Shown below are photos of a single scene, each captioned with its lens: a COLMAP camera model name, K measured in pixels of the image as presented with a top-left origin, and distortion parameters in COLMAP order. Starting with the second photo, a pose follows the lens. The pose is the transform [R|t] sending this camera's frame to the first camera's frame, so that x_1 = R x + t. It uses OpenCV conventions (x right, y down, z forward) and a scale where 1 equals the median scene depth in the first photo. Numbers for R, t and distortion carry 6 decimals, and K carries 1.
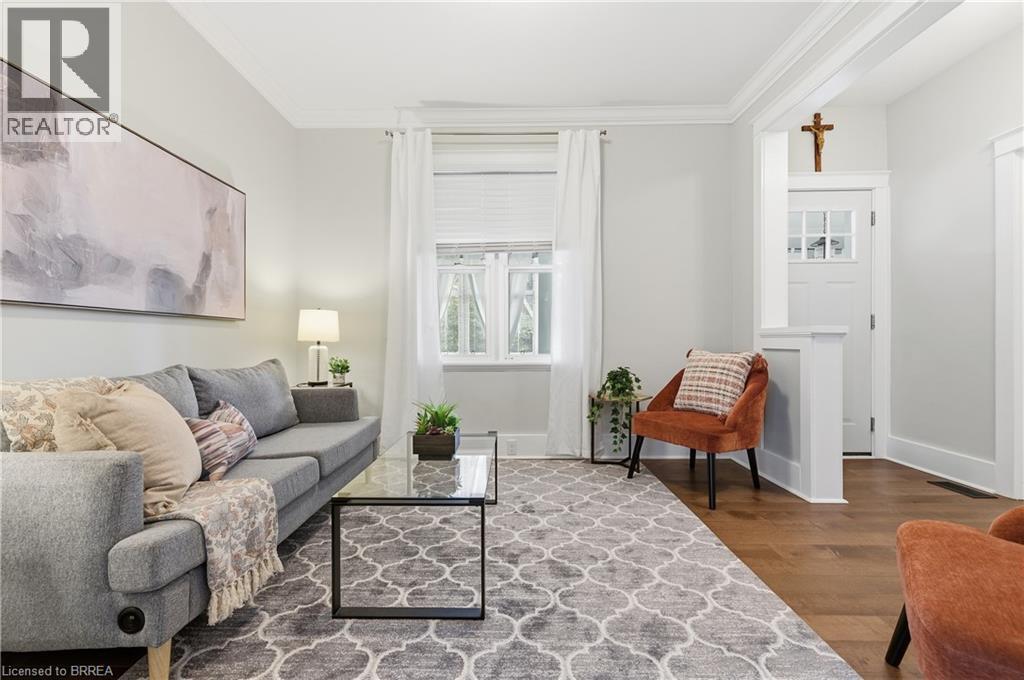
lens RADIAL K [[444.3, 0, 512.0], [0, 444.3, 340.0], [0, 0, 1]] dist [0.002420, 0.000100]
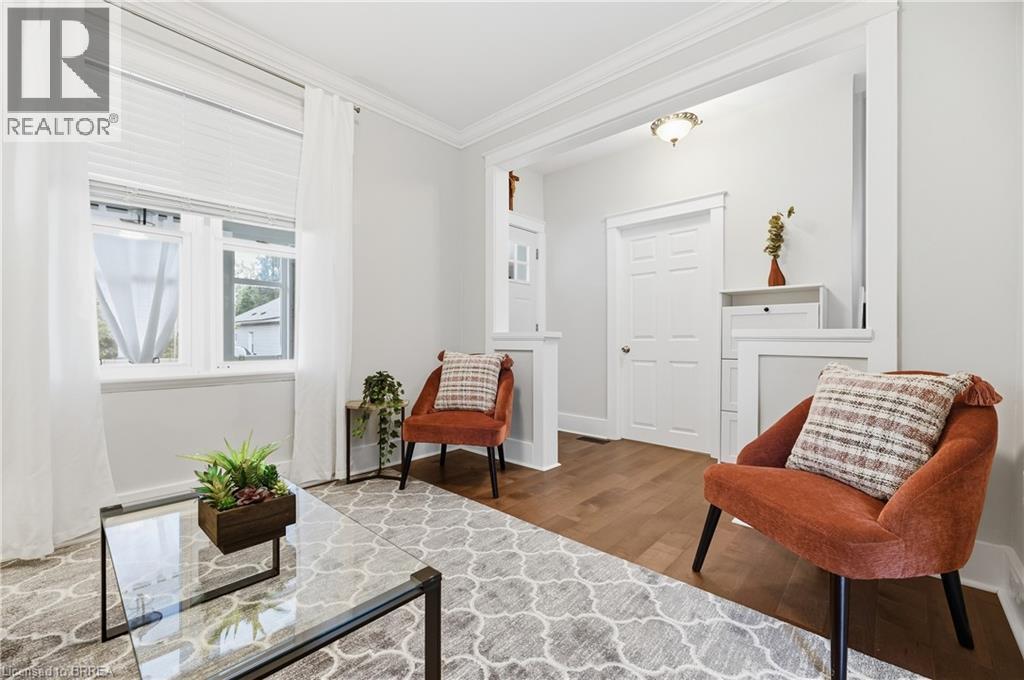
lens RADIAL K [[415.7, 0, 509.0], [0, 415.7, 340.0], [0, 0, 1]] dist [-0.002341, -0.000217]
pose [[0.668180, 0.005653, 0.743978, -0.253121], [-0.004931, 0.999983, -0.003170, -0.003343], [-0.743983, -0.001550, 0.668197, 0.260420]]
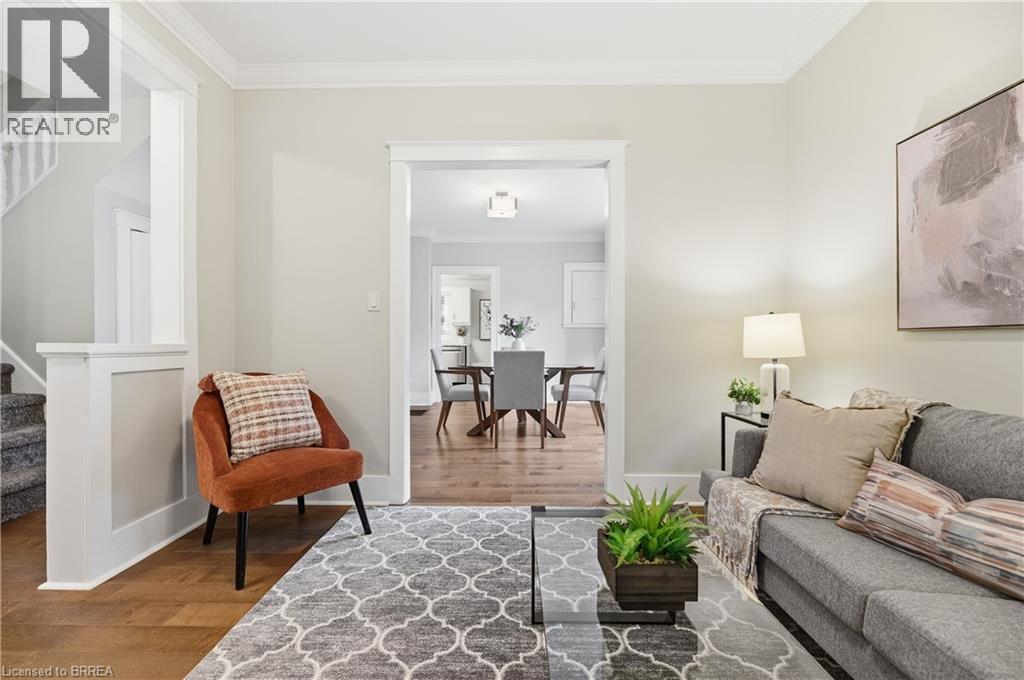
lens RADIAL K [[415.7, 0, 509.0], [0, 415.7, 340.0], [0, 0, 1]] dist [-0.002341, -0.000217]
pose [[-0.999998, 0.001798, -0.000427, -0.004041], [0.001800, 0.999987, -0.004798, -0.028502], [0.000419, -0.004798, -0.999988, 1.083705]]
